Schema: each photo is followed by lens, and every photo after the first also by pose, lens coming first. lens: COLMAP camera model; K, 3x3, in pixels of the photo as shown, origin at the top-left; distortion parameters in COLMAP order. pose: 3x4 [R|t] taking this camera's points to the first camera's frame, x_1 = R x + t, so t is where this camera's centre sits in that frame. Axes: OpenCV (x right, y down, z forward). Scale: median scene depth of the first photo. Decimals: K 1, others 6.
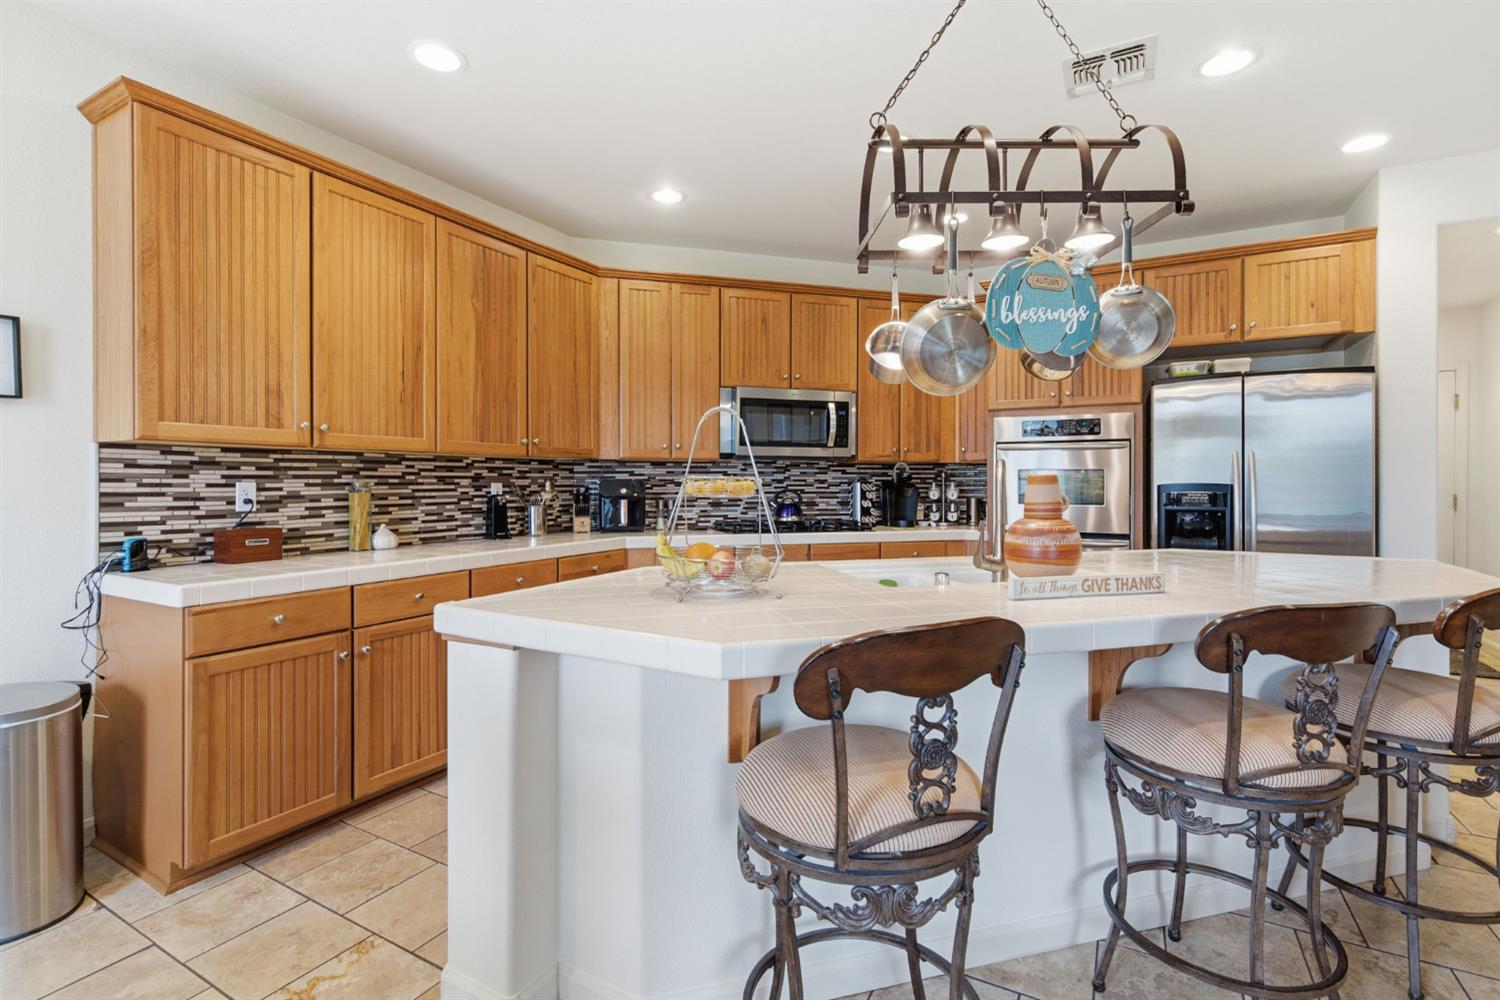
lens RADIAL K [[689.6, 0, 753.5], [0, 689.6, 485.4], [0, 0, 1]] dist [0.022565, -0.007707]
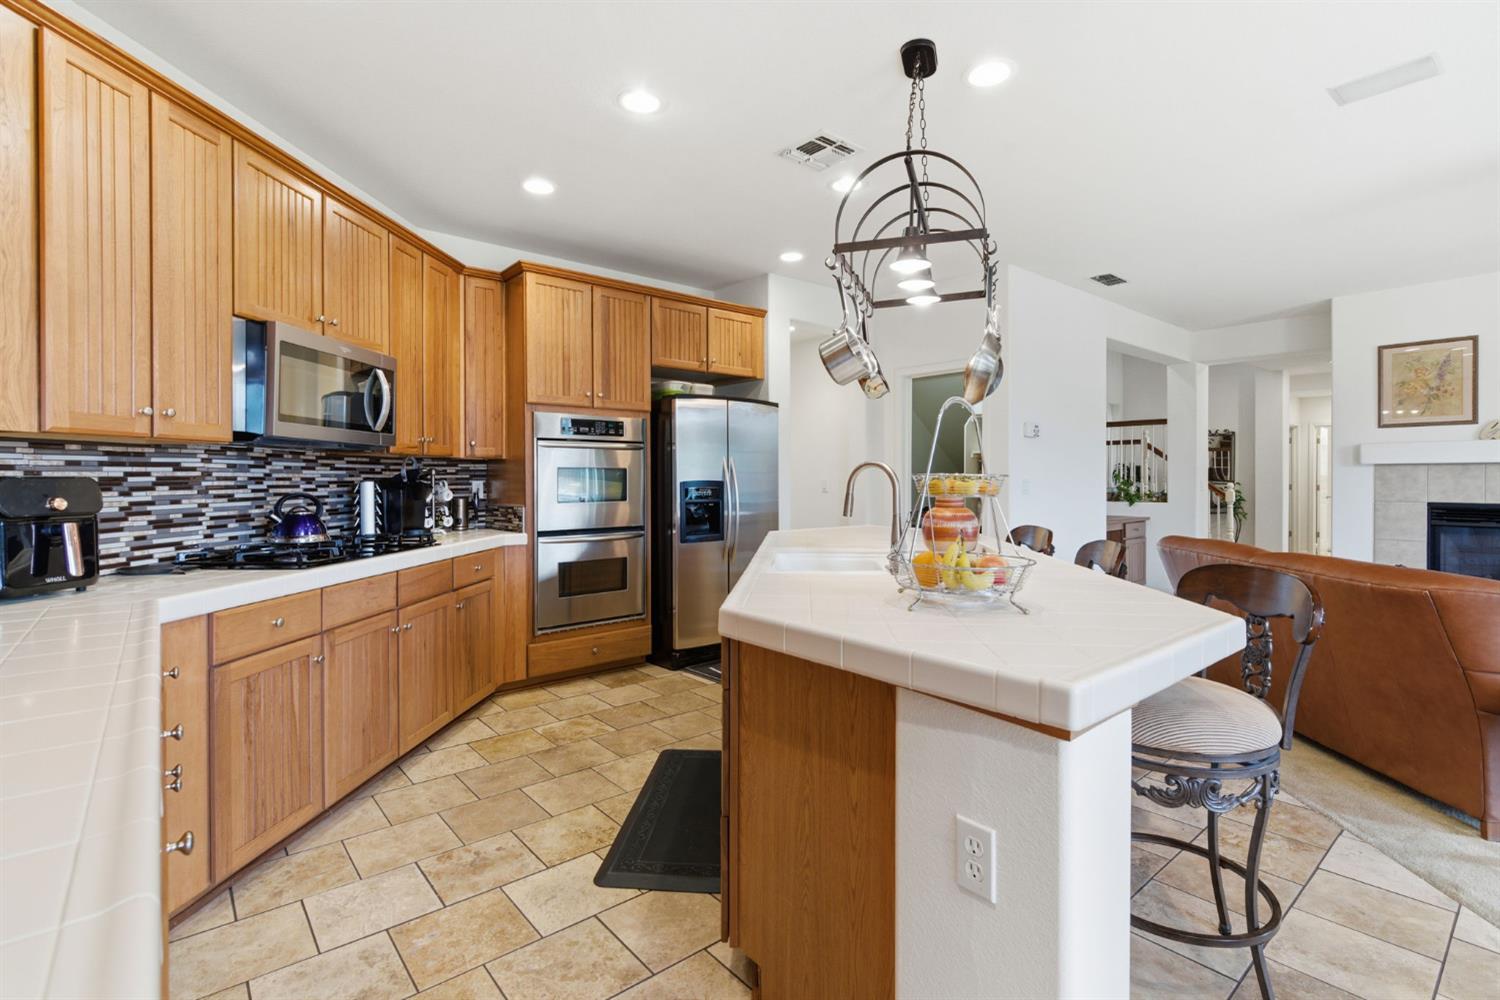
lens RADIAL K [[700.6, 0, 747.7], [0, 700.6, 479.9], [0, 0, 1]] dist [0.012200, -0.007811]
pose [[0.358825, -0.003797, 0.933397, -0.530911], [0.007473, 0.999971, 0.001195, -0.005366], [-0.933375, 0.006546, 0.358843, 0.486286]]
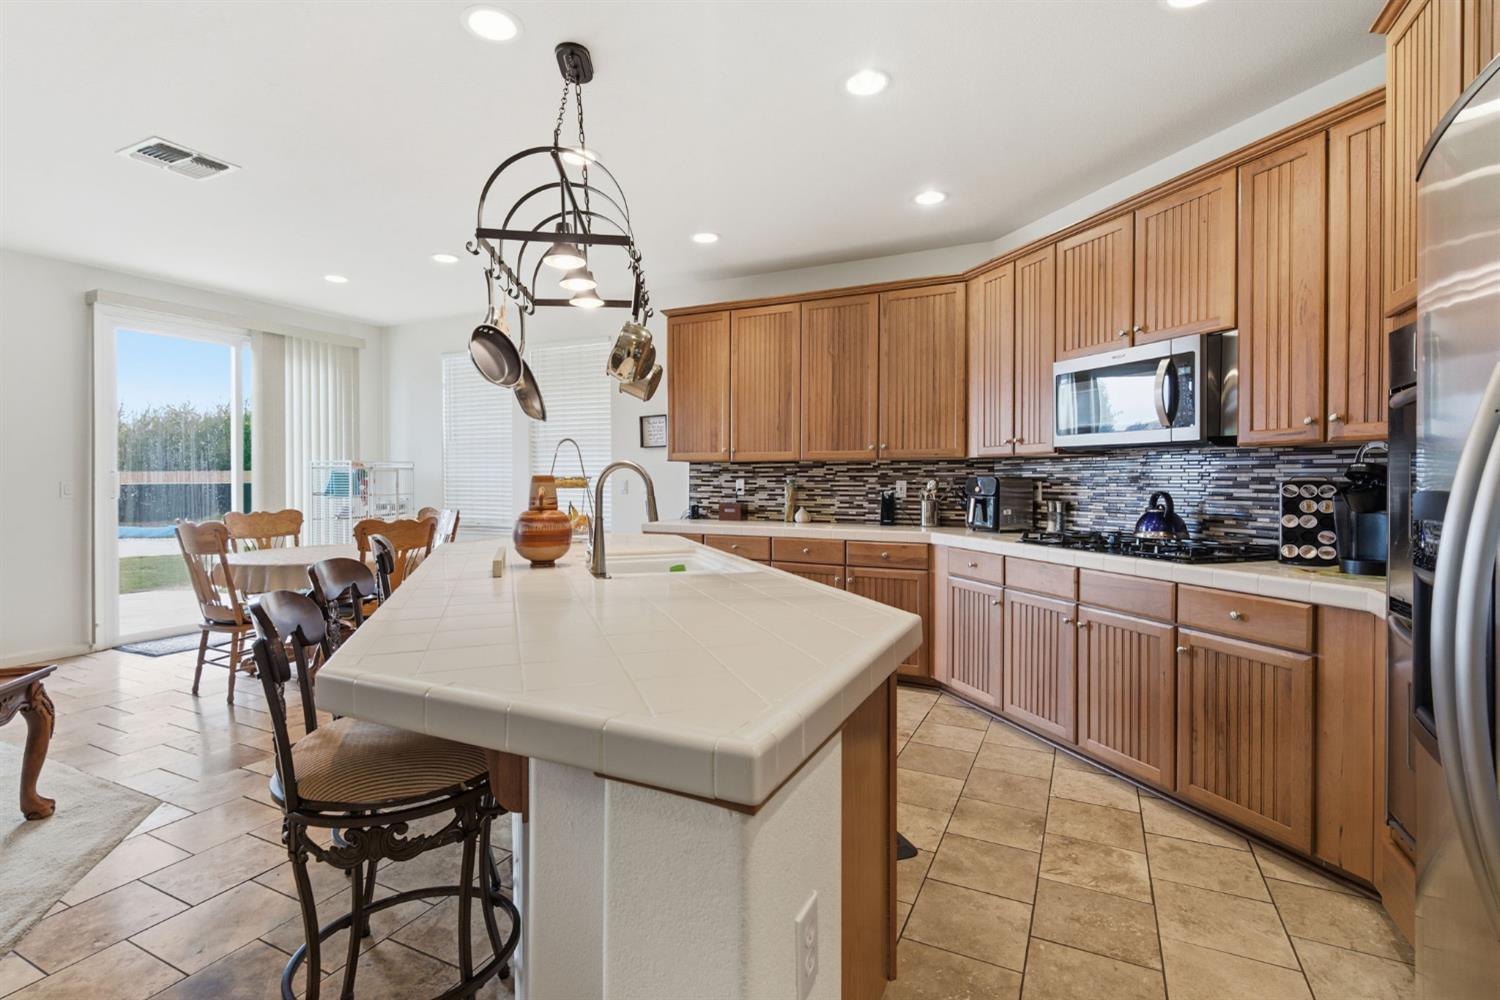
lens RADIAL K [[700.6, 0, 747.7], [0, 700.6, 479.9], [0, 0, 1]] dist [0.012200, -0.007811]
pose [[0.050523, 0.002743, -0.998719, 0.934446], [-0.006556, 0.999976, 0.002415, -0.006513], [0.998701, 0.006425, 0.050540, 0.720732]]
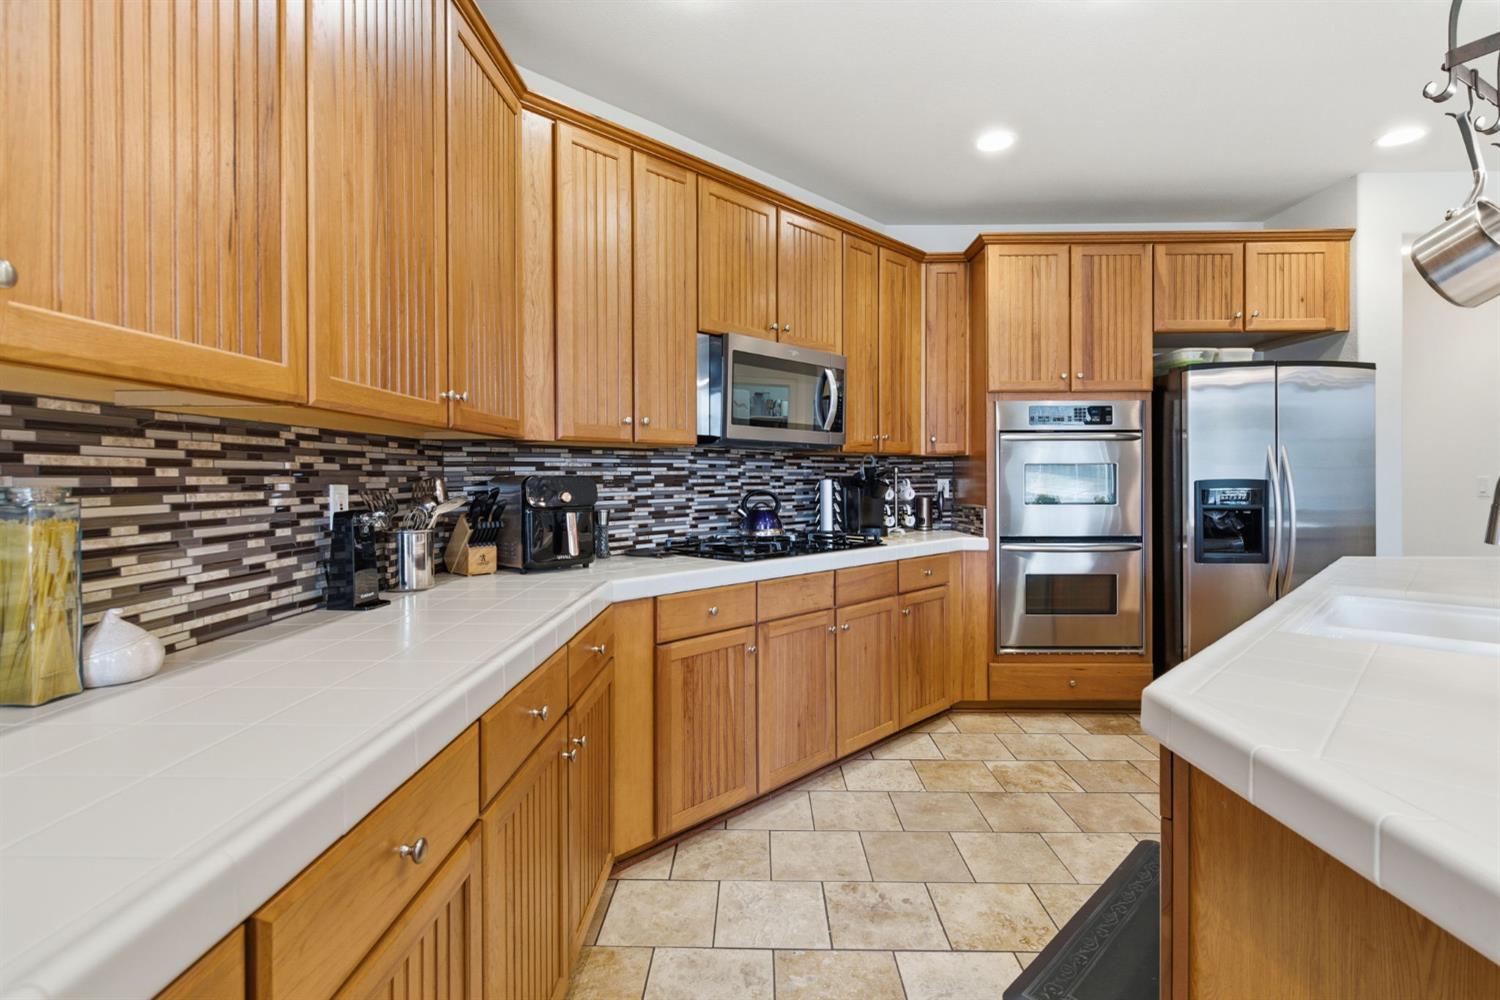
lens RADIAL K [[700.6, 0, 747.7], [0, 700.6, 479.9], [0, 0, 1]] dist [0.012200, -0.007811]
pose [[0.883036, -0.004722, 0.469281, -0.380061], [0.005960, 0.999982, -0.001154, -0.004969], [-0.469267, 0.003816, 0.883048, 0.494056]]
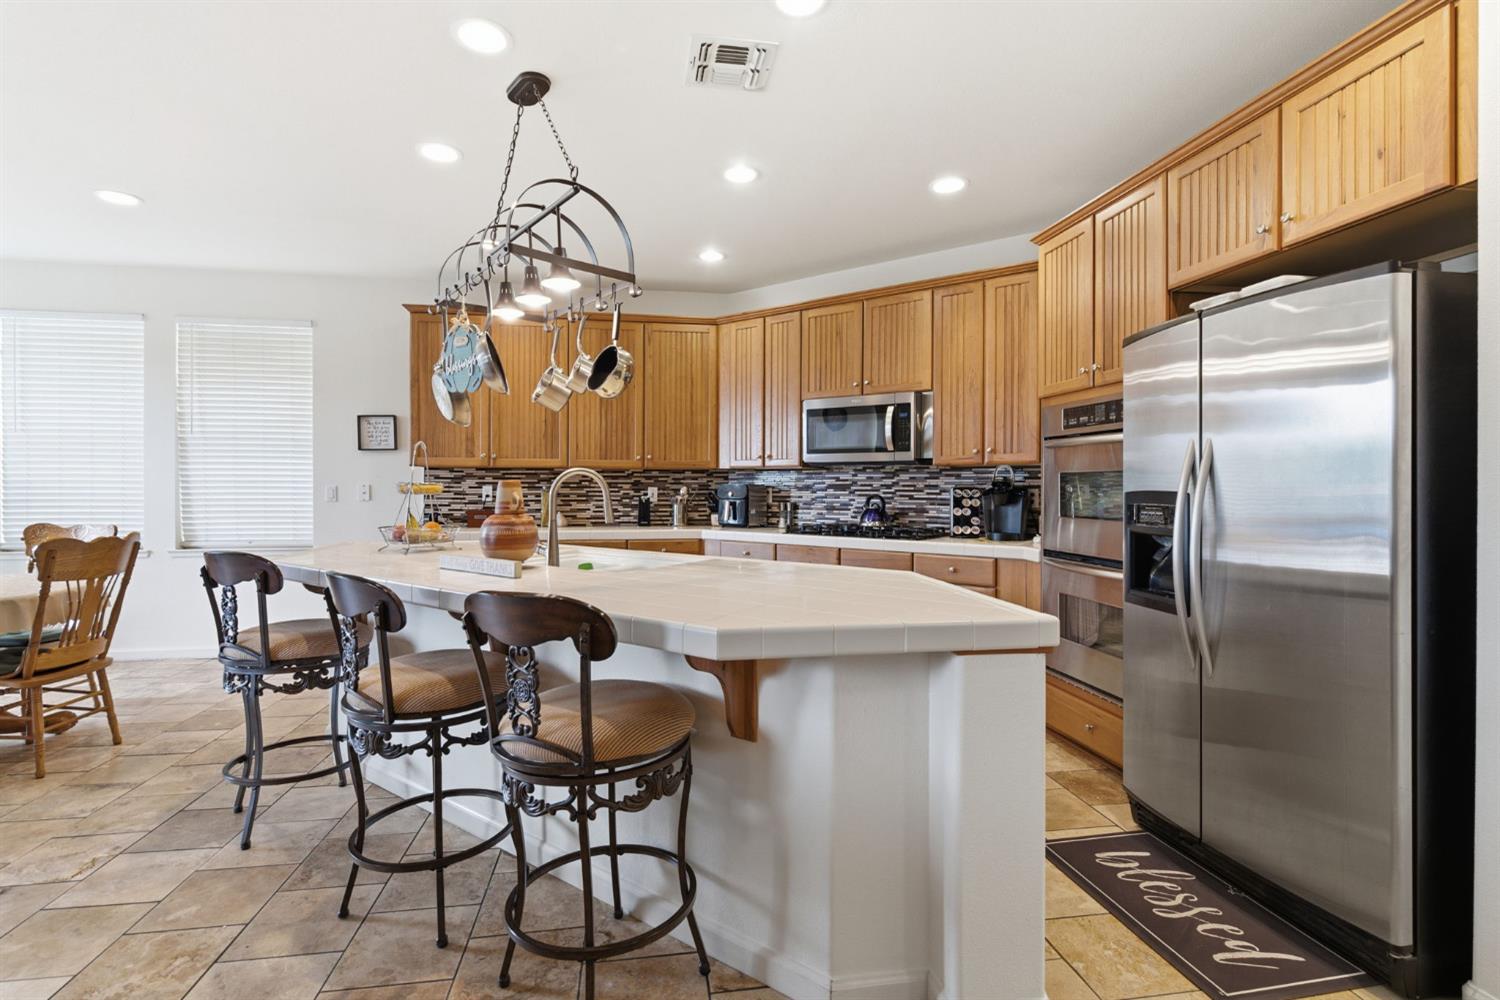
lens RADIAL K [[689.6, 0, 753.5], [0, 689.6, 485.4], [0, 0, 1]] dist [0.022565, -0.007707]
pose [[0.621568, 0.001163, -0.783360, 0.937454], [-0.007999, 0.999956, -0.004862, -0.001922], [0.783320, 0.009288, 0.621550, 0.308212]]
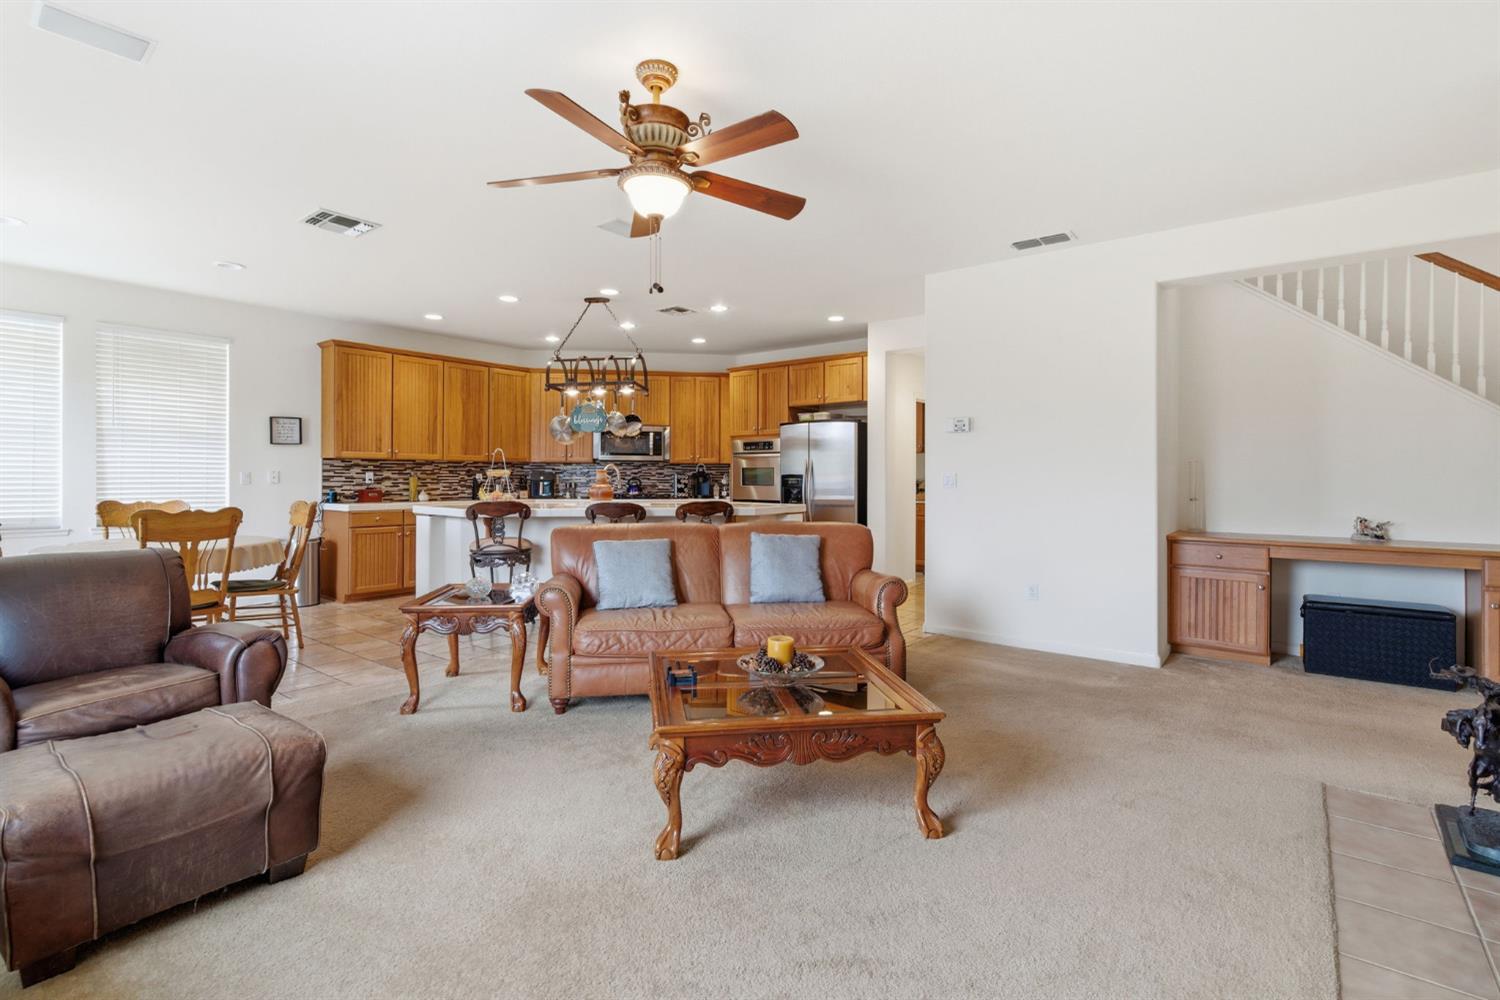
lens RADIAL K [[689.6, 0, 753.5], [0, 689.6, 485.4], [0, 0, 1]] dist [0.022565, -0.007707]
pose [[0.988981, 0.004931, -0.147959, 0.843640], [-0.004040, 0.999972, 0.006321, 0.017327], [0.147986, -0.005654, 0.988973, -1.062970]]
